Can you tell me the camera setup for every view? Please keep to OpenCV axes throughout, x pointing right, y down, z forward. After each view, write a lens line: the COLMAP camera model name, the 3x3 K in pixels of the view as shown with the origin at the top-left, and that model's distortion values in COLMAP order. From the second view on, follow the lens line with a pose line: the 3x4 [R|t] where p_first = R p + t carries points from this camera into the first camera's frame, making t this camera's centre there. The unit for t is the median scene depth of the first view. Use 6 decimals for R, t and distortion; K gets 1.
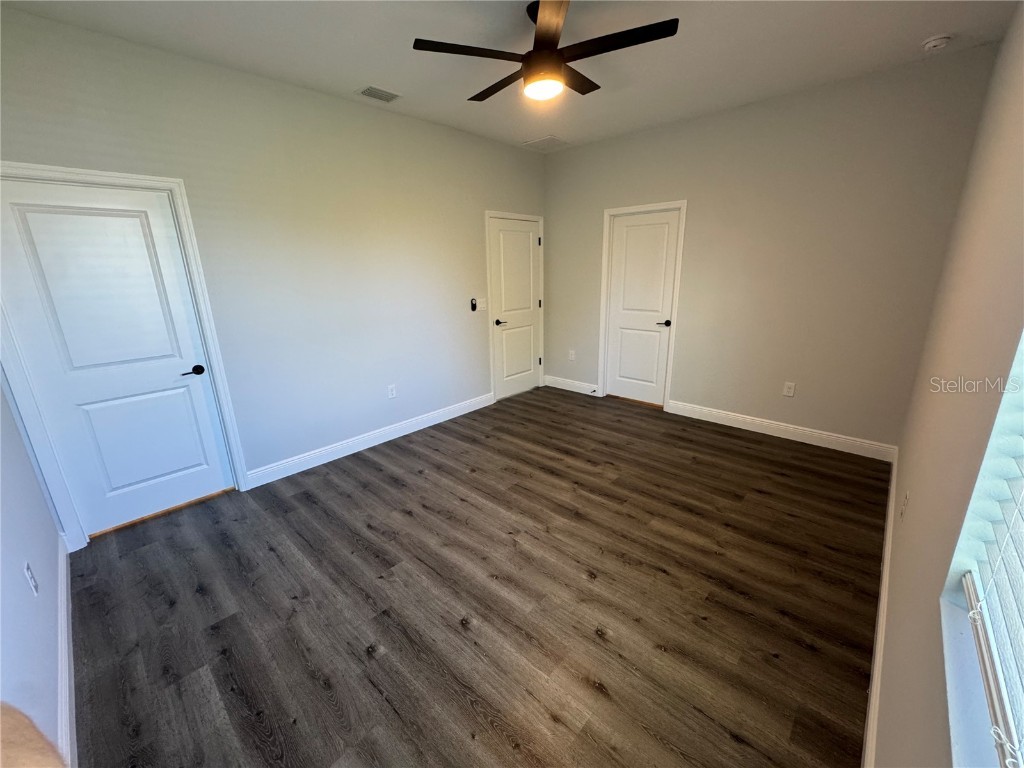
lens RADIAL K [[411.6, 0, 512.4], [0, 411.6, 376.0], [0, 0, 1]] dist [-0.002906, 0.000302]
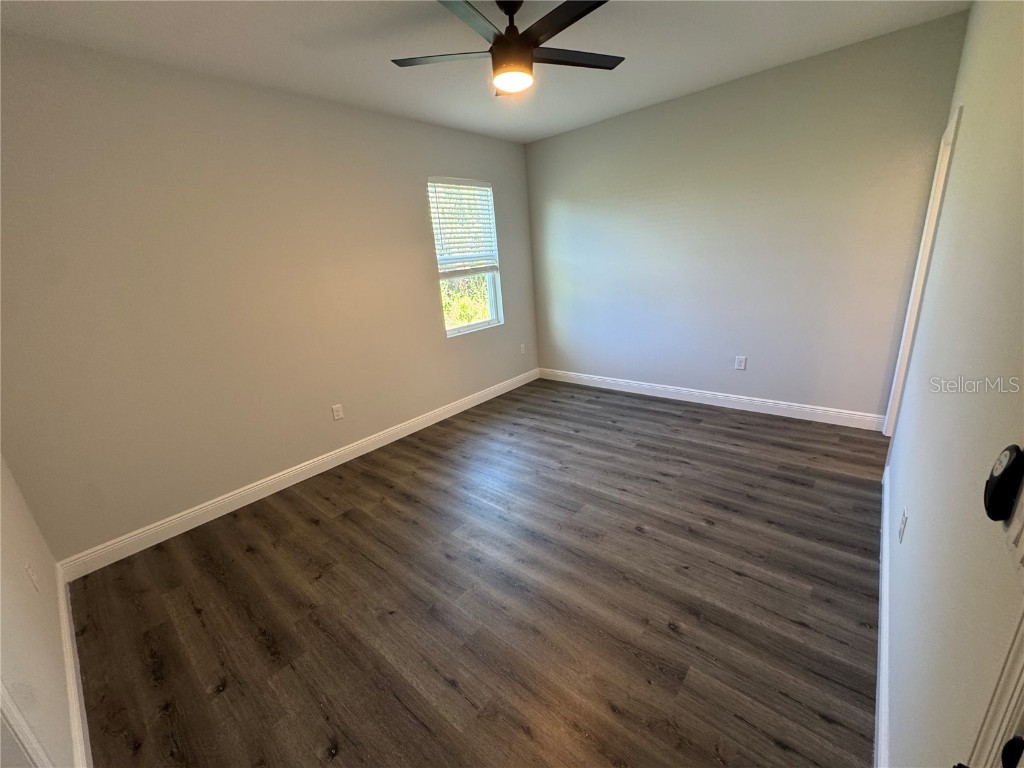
lens RADIAL K [[411.6, 0, 512.1], [0, 411.6, 387.2], [0, 0, 1]] dist [-0.002906, 0.000302]
pose [[-0.994021, 0.109016, -0.006194, 0.143224], [0.088672, 0.839024, 0.536821, -0.526871], [0.063719, 0.533062, -0.843674, 1.941845]]
